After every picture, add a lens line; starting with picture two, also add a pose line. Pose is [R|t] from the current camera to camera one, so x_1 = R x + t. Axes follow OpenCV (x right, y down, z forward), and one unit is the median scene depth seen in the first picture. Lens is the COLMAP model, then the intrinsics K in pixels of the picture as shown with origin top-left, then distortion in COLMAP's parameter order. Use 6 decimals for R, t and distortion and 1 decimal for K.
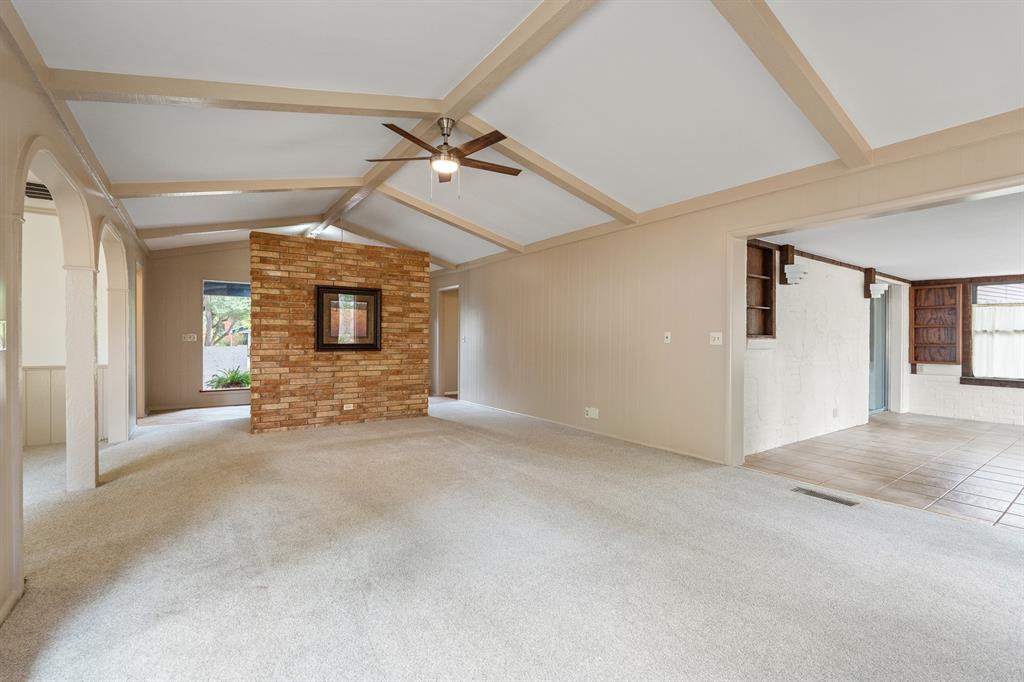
lens RADIAL K [[451.9, 0, 512.3], [0, 451.9, 340.2], [0, 0, 1]] dist [-0.008217, 0.001130]
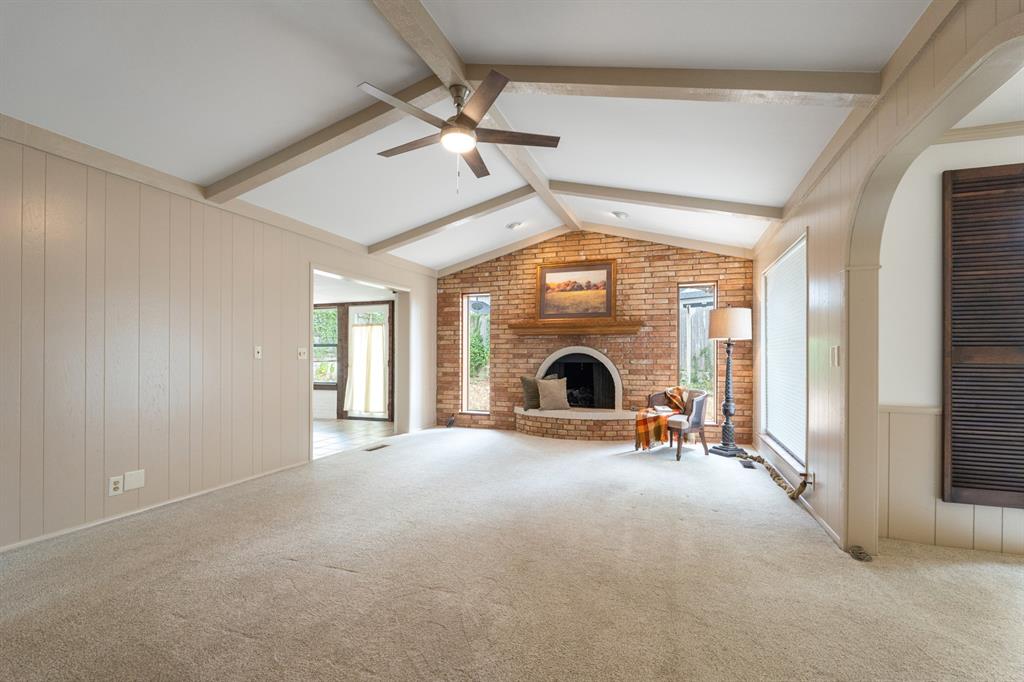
lens RADIAL K [[451.9, 0, 512.3], [0, 451.9, 349.8], [0, 0, 1]] dist [-0.008217, 0.001130]
pose [[-0.573883, 0.000146, 0.818937, -0.556160], [-0.002919, 0.999993, -0.002224, -0.008487], [-0.818932, -0.003667, -0.573879, 0.884192]]
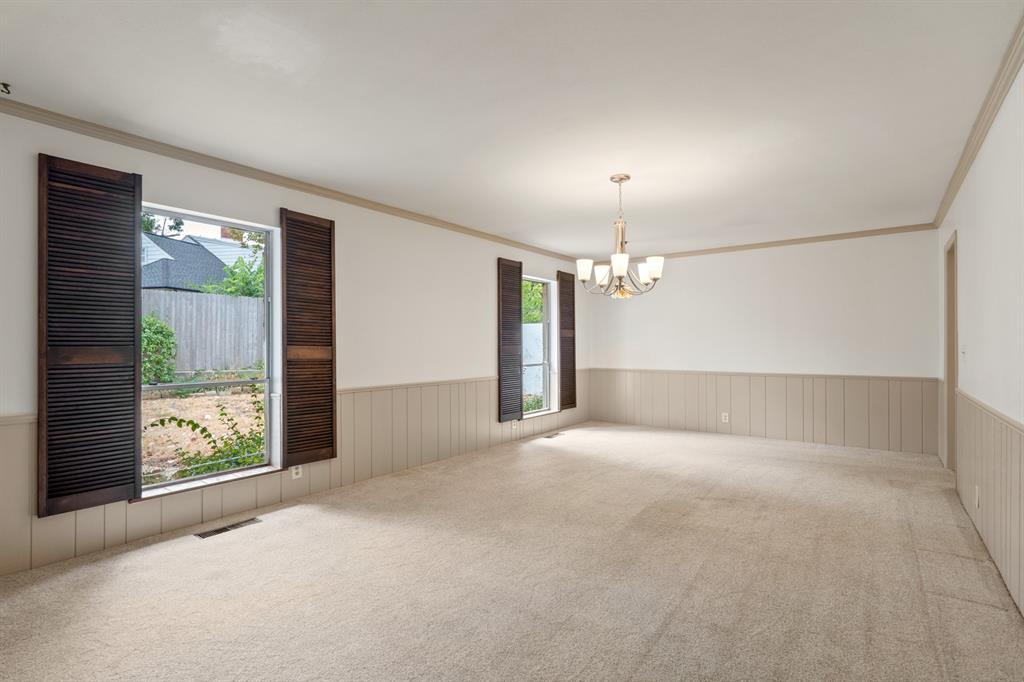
lens RADIAL K [[487.4, 0, 519.1], [0, 487.4, 341.0], [0, 0, 1]] dist [-0.005563, 0.001056]
pose [[-0.950337, -0.002877, -0.311209, -0.721275], [-0.001013, 0.999981, -0.006151, -0.017219], [0.311220, -0.005530, -0.950322, 0.823592]]
